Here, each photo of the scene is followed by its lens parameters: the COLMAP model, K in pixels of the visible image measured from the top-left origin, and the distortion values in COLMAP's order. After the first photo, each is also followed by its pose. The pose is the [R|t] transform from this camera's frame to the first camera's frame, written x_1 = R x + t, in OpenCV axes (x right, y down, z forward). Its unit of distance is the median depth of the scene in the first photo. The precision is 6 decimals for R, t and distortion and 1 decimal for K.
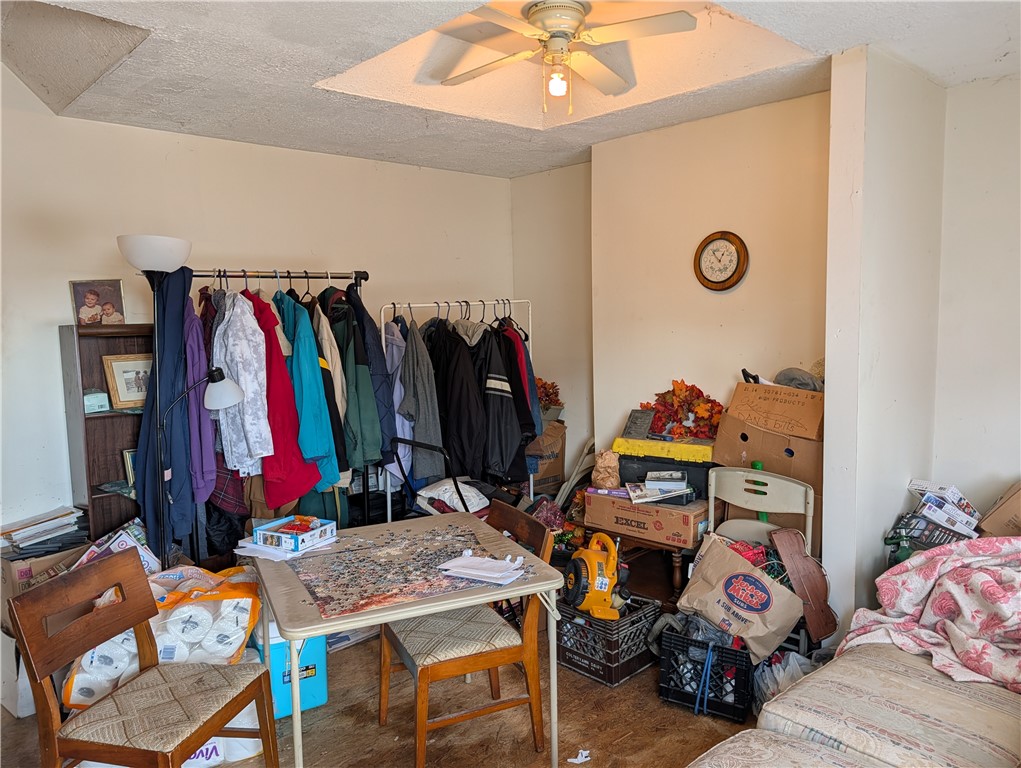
lens RADIAL K [[715.5, 0, 510.5], [0, 715.5, 384.0], [0, 0, 1]] dist [0.003827, 0.000892]
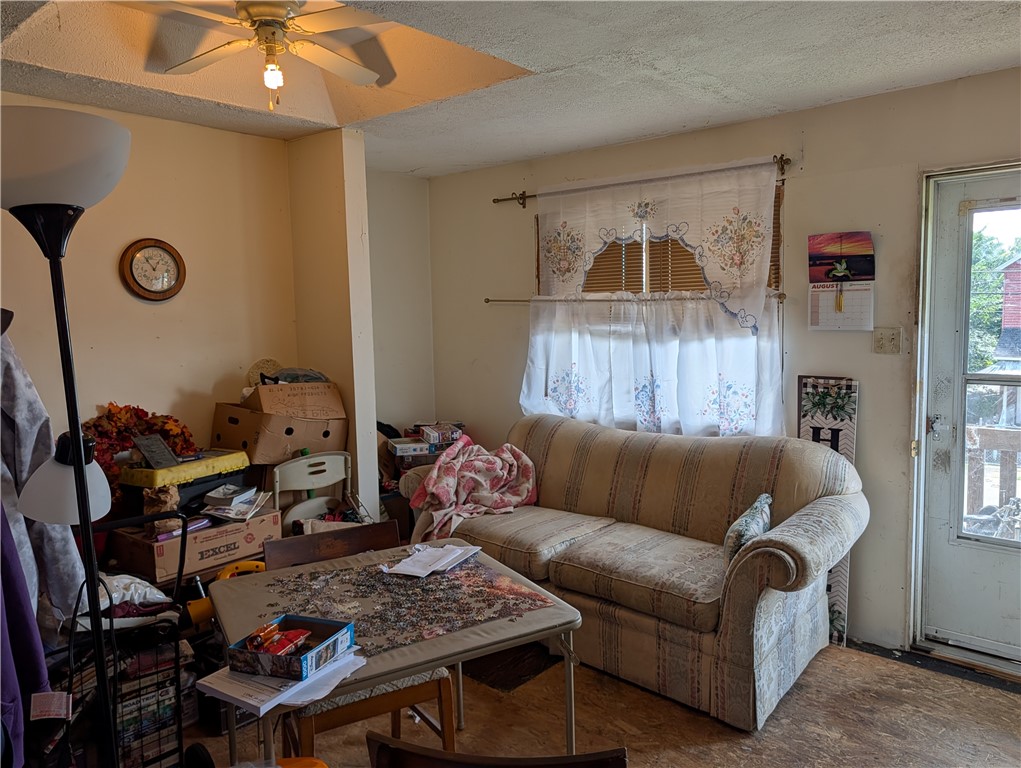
lens RADIAL K [[757.9, 0, 496.3], [0, 757.9, 383.8], [0, 0, 1]] dist [0.016149, -0.000898]
pose [[-0.060686, -0.077459, 0.995147, -0.881128], [0.124453, 0.988617, 0.084541, -0.060133], [-0.990368, 0.128979, -0.050356, 0.731458]]
